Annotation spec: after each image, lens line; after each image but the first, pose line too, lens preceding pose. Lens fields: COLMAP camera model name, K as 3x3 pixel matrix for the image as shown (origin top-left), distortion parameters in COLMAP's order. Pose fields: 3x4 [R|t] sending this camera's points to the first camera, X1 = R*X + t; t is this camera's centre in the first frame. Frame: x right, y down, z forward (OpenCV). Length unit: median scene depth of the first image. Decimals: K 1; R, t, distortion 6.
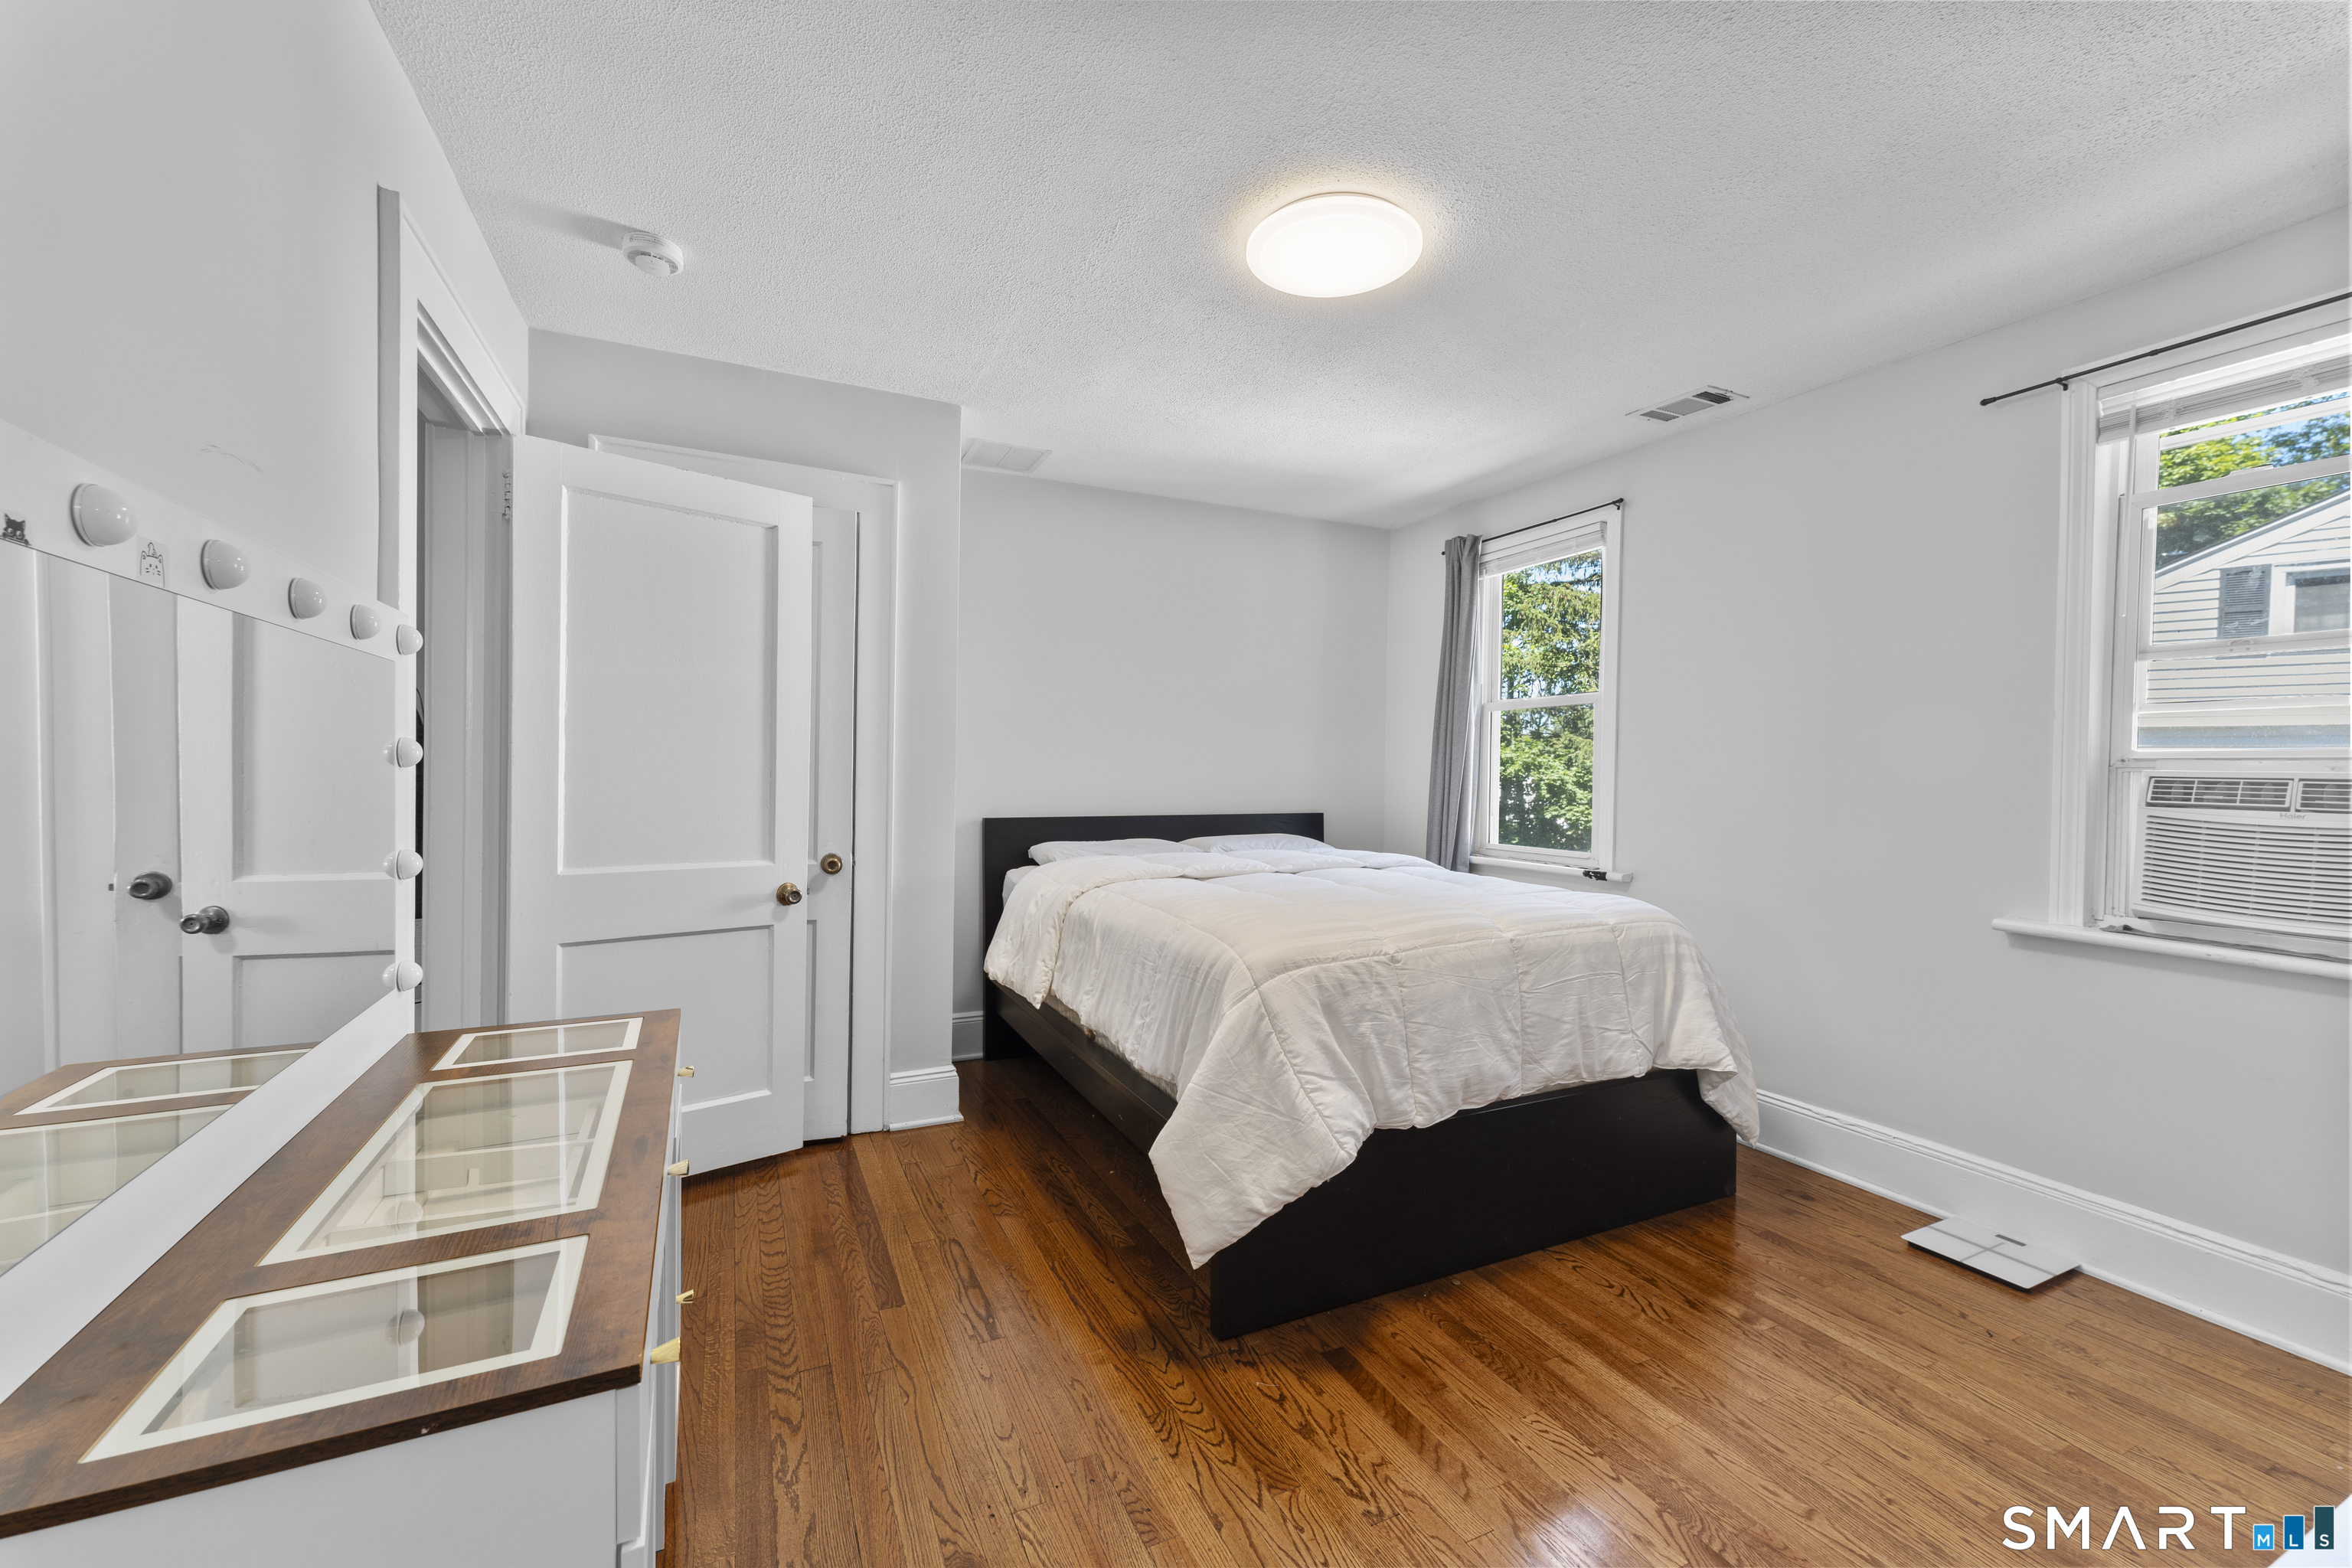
lens RADIAL K [[949.6, 0, 1179.6], [0, 949.6, 781.1], [0, 0, 1]] dist [0.001102, 0.000014]
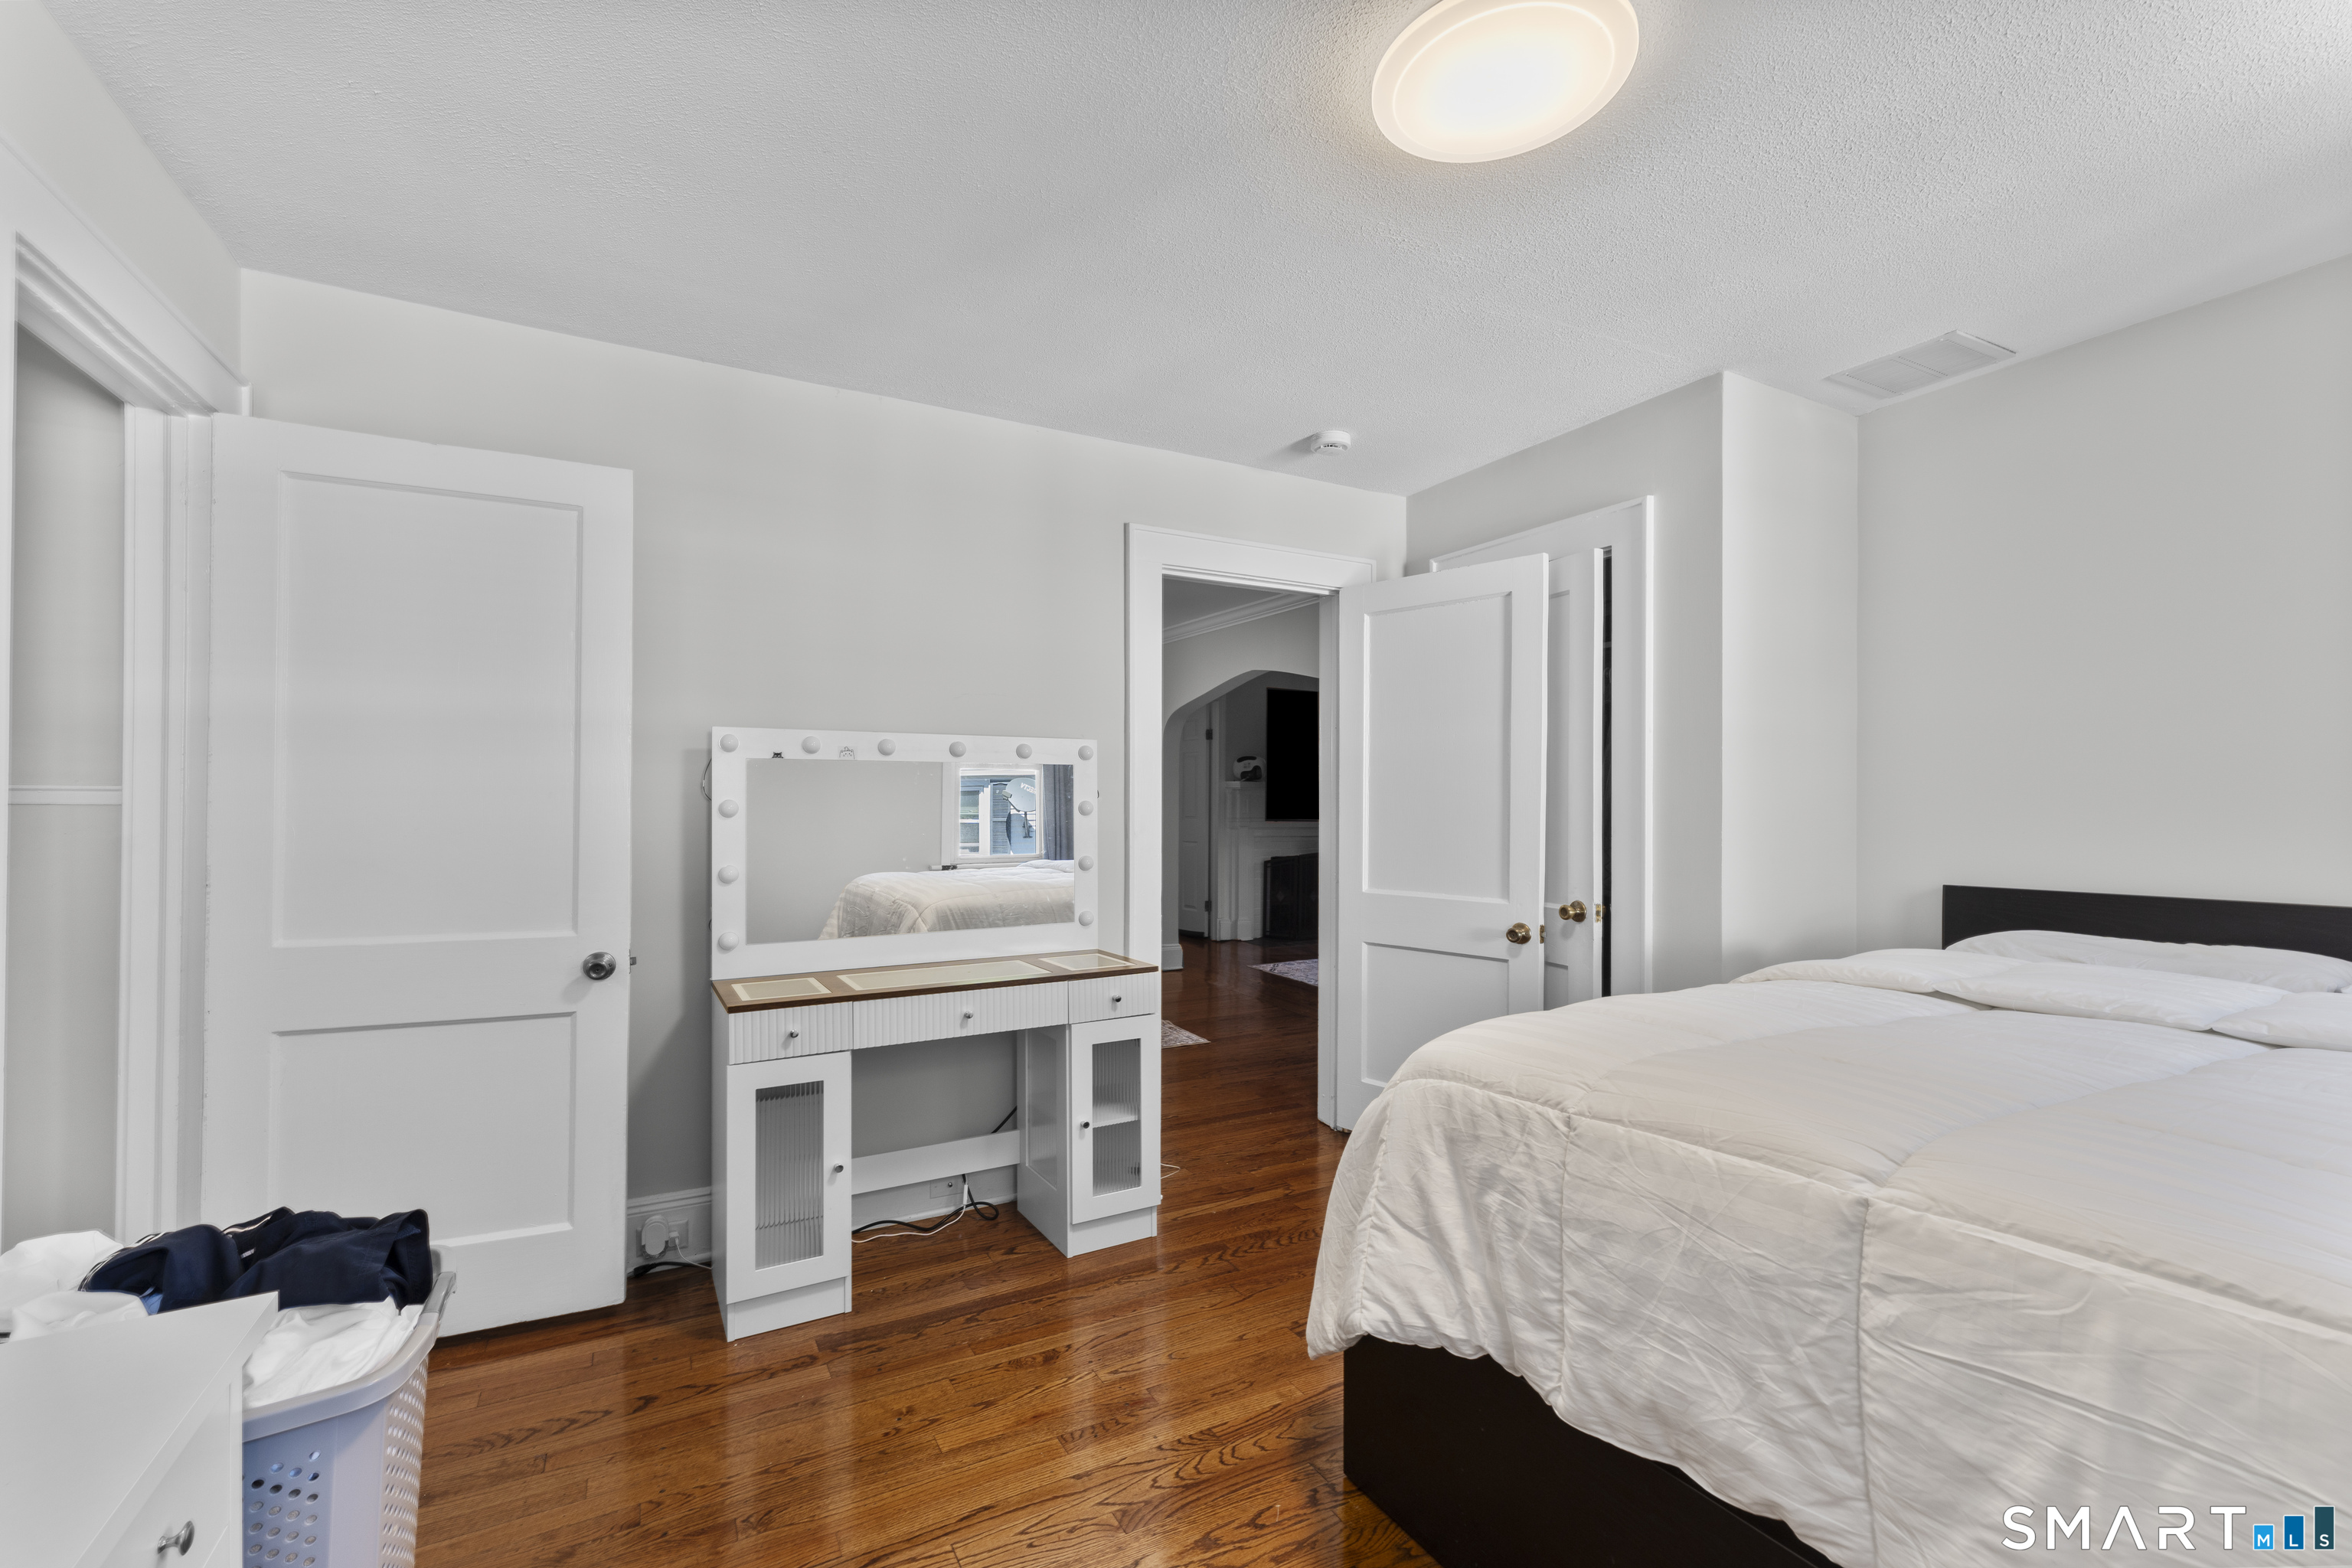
lens RADIAL K [[971.6, 0, 1179.1], [0, 971.6, 796.6], [0, 0, 1]] dist [-0.000799, -0.000155]
pose [[0.053334, -0.024600, -0.998274, 0.821455], [-0.008452, 0.999650, -0.025086, -0.003405], [0.998541, 0.009775, 0.053107, 0.701588]]
